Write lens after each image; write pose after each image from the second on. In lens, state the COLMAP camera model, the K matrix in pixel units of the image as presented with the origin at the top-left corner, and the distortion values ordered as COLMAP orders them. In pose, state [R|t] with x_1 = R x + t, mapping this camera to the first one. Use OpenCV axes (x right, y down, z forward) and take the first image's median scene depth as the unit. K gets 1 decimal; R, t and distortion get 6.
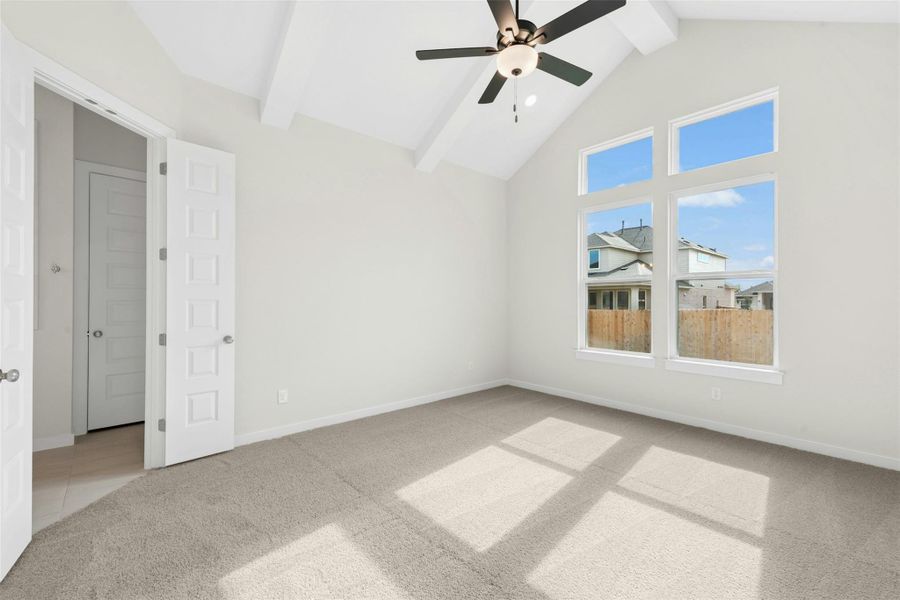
lens RADIAL K [[374.7, 0, 453.6], [0, 374.7, 297.9], [0, 0, 1]] dist [-0.002532, -0.000802]
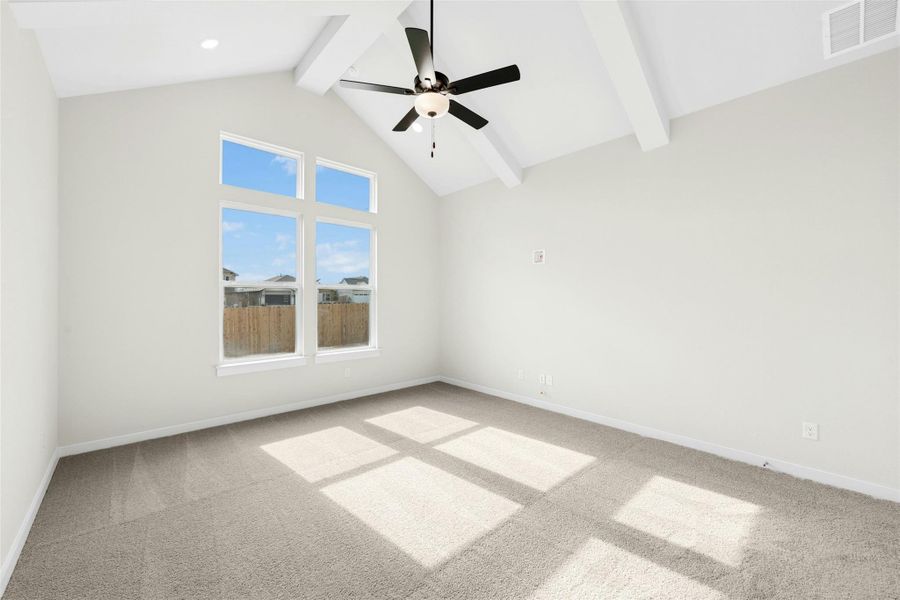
lens RADIAL K [[350.6, 0, 450.0], [0, 350.6, 300.0], [0, 0, 1]] dist [0.000403, -0.000227]
pose [[0.004602, -0.005975, 0.999972, -0.657810], [-0.004128, 0.999974, 0.005994, -0.017082], [-0.999981, -0.004155, 0.004578, 0.732404]]
